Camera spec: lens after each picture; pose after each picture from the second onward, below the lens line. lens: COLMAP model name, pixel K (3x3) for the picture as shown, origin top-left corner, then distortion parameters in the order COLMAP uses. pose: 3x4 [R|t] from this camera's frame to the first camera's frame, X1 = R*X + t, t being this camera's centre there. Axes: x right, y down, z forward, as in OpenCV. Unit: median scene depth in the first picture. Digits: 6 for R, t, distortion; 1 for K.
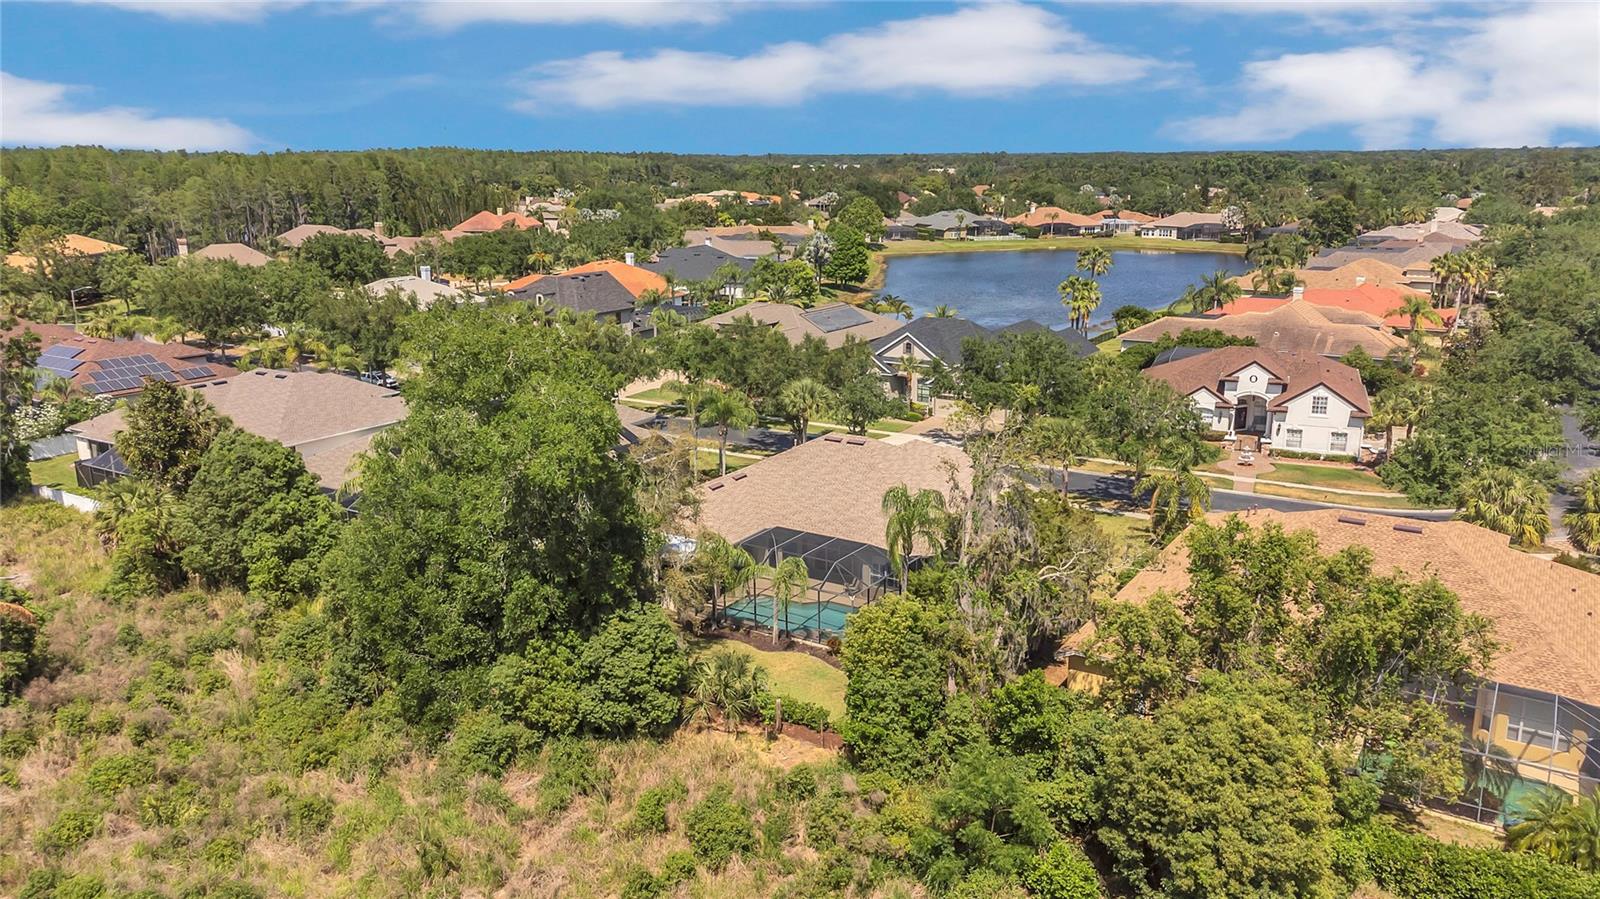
lens RADIAL K [[1197.6, 0, 800.0], [0, 1197.6, 449.5], [0, 0, 1]] dist [0.053151, -0.001898]
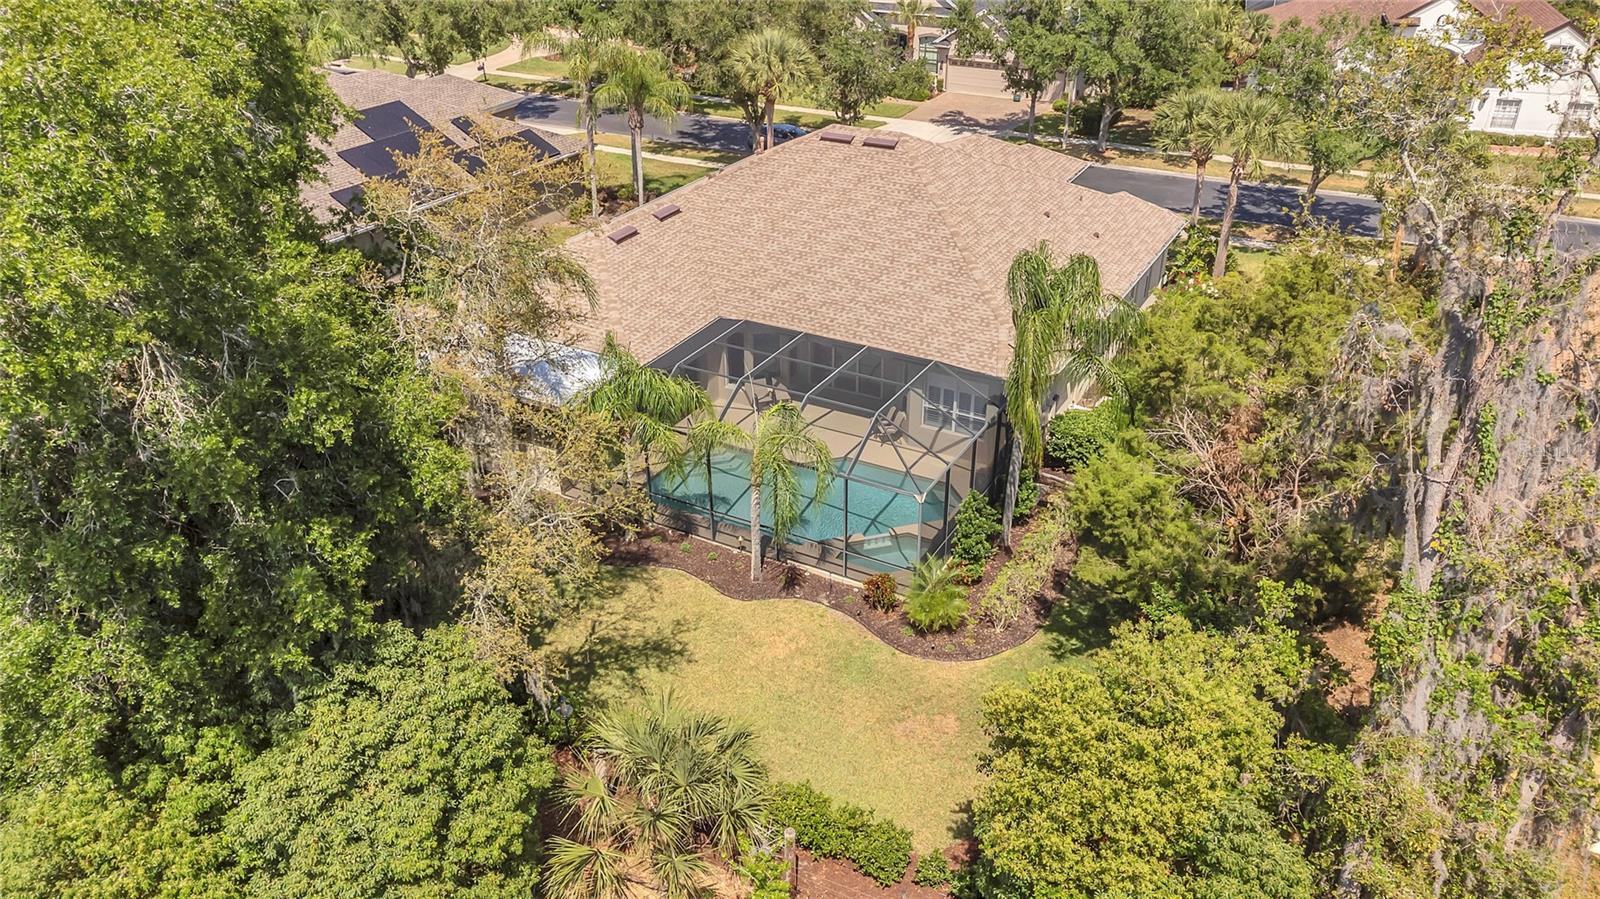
lens RADIAL K [[1197.6, 0, 800.0], [0, 1197.6, 449.5], [0, 0, 1]] dist [0.053151, -0.001898]
pose [[0.998188, -0.029187, 0.052628, -0.016431], [0.014787, 0.966661, 0.255631, -0.008598], [-0.058335, -0.254390, 0.965341, 0.328873]]
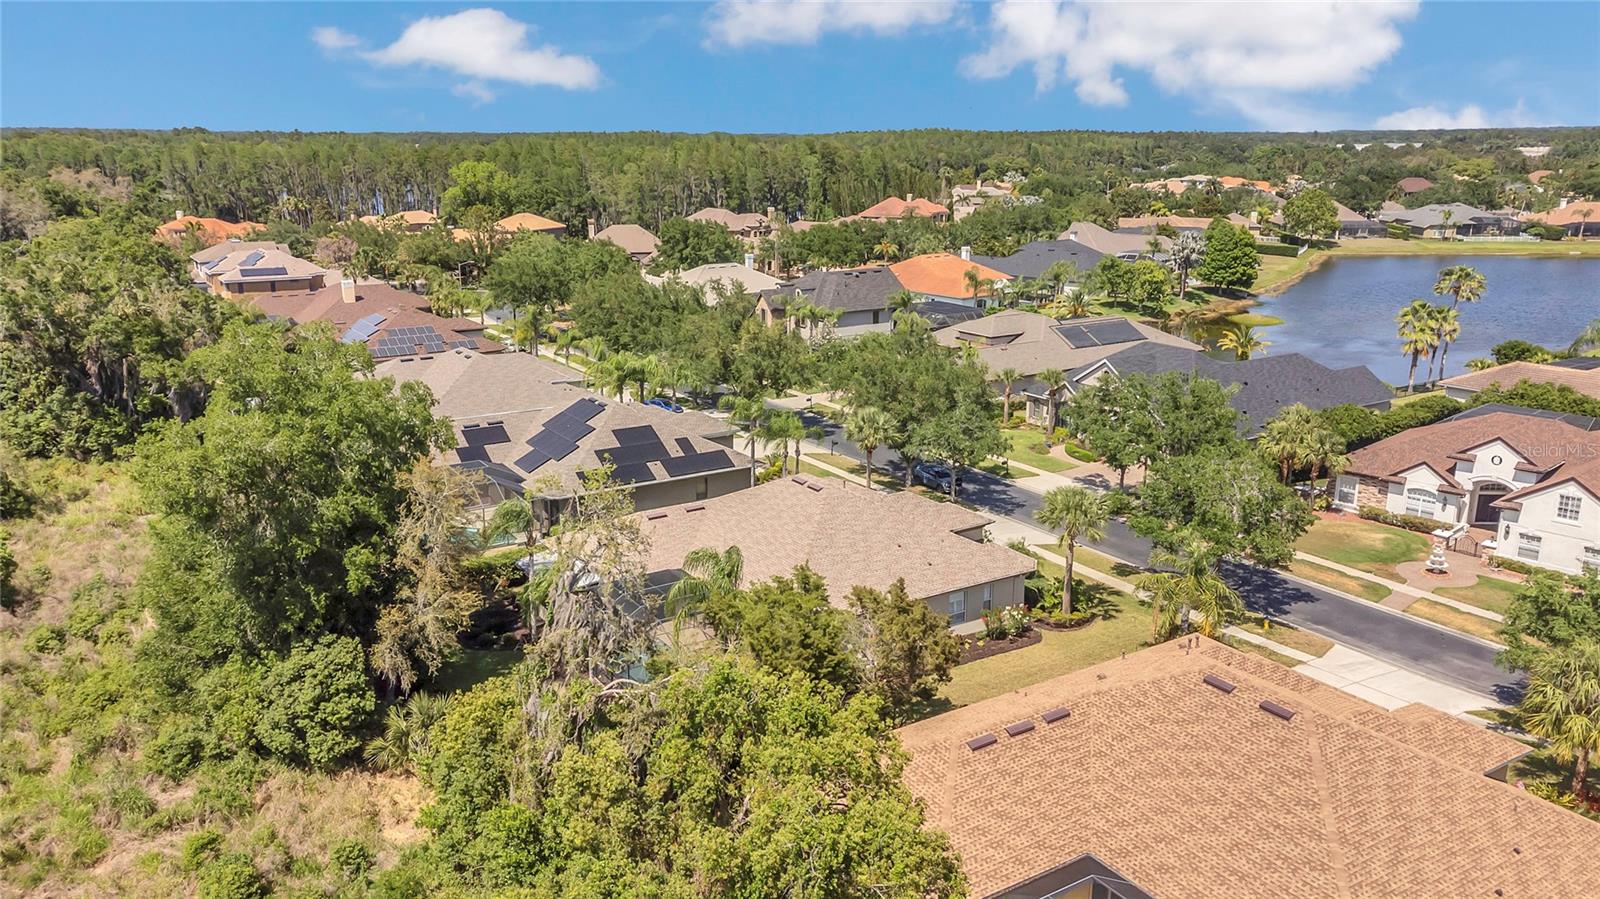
lens RADIAL K [[1197.6, 0, 800.0], [0, 1197.6, 449.5], [0, 0, 1]] dist [0.053151, -0.001898]
pose [[0.906912, 0.111729, -0.406235, 0.299028], [-0.104523, 0.993719, 0.039962, -0.051849], [0.408148, 0.006219, 0.912894, 0.124229]]
